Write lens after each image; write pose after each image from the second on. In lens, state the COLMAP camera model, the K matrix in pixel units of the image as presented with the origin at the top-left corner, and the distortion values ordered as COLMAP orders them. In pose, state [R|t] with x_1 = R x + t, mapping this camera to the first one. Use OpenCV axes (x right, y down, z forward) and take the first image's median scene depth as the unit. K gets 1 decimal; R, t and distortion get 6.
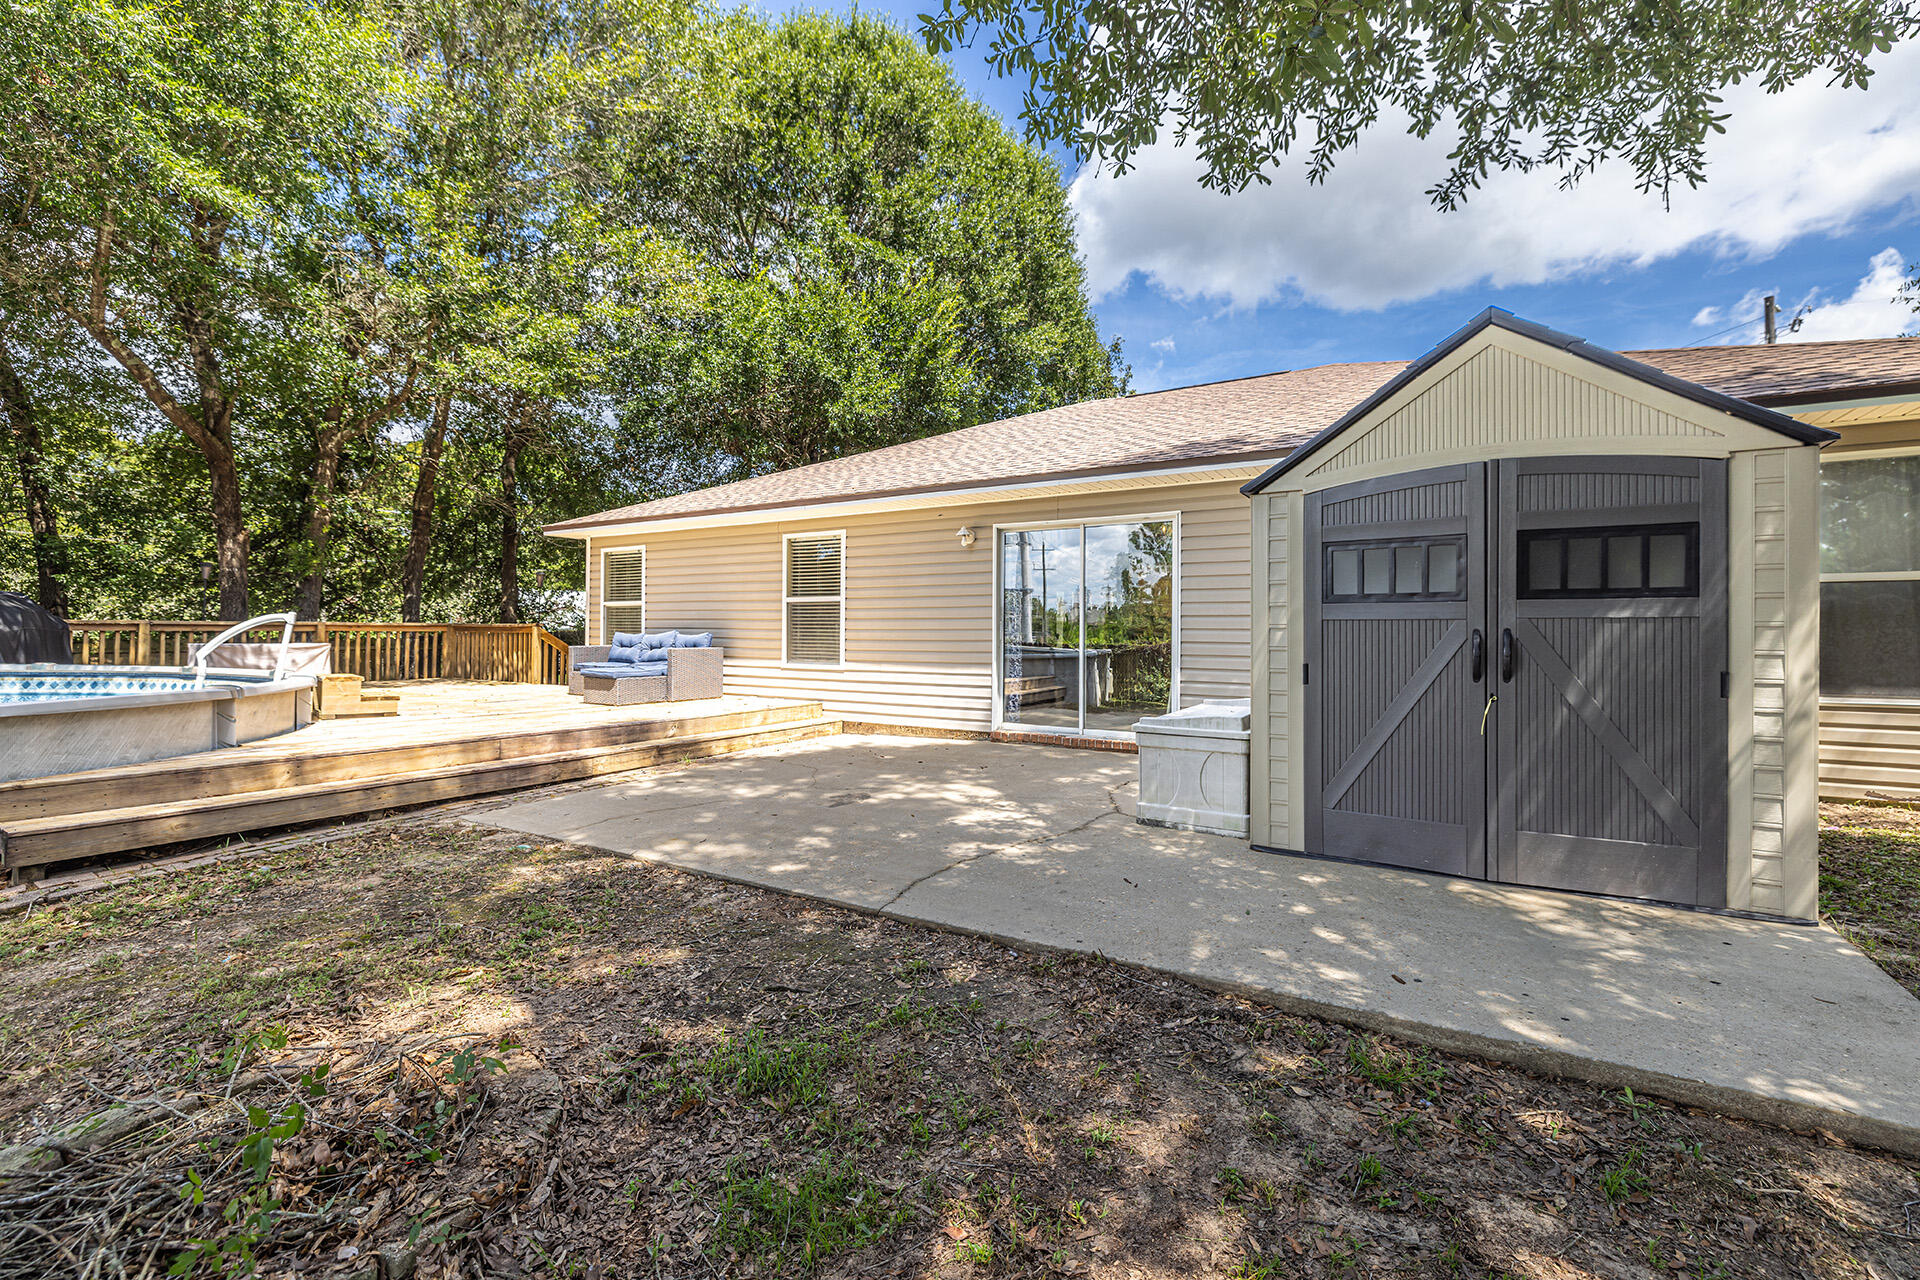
lens RADIAL K [[843.0, 0, 954.7], [0, 843.0, 634.0], [0, 0, 1]] dist [0.000079, -0.001299]
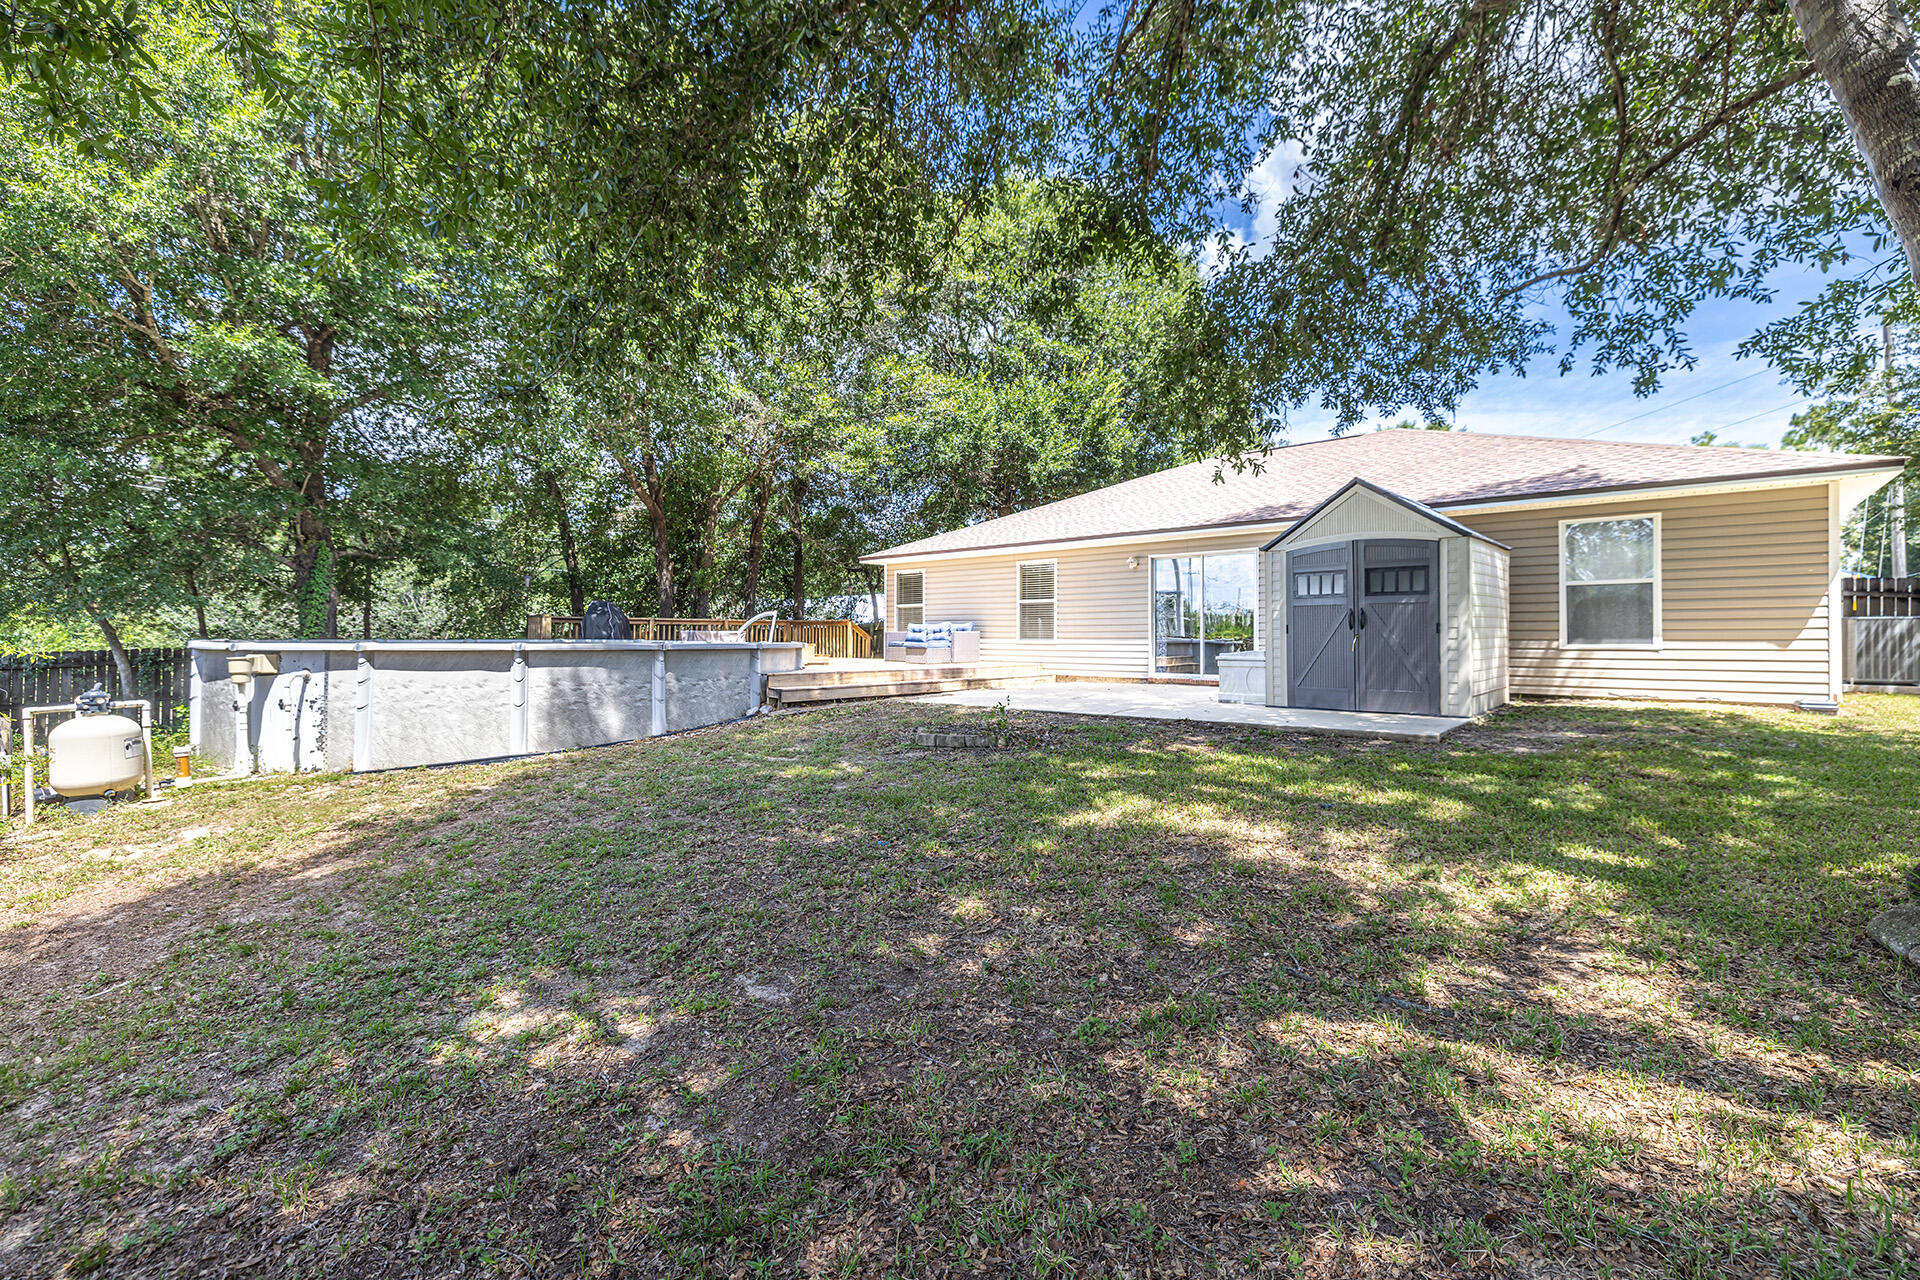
lens RADIAL K [[843.0, 0, 975.0], [0, 843.0, 639.4], [0, 0, 1]] dist [0.000079, -0.001299]
pose [[0.987941, -0.004638, -0.154760, -0.028737], [0.004931, 0.999987, 0.001510, 0.026146], [0.154751, -0.002255, 0.987951, -0.555100]]
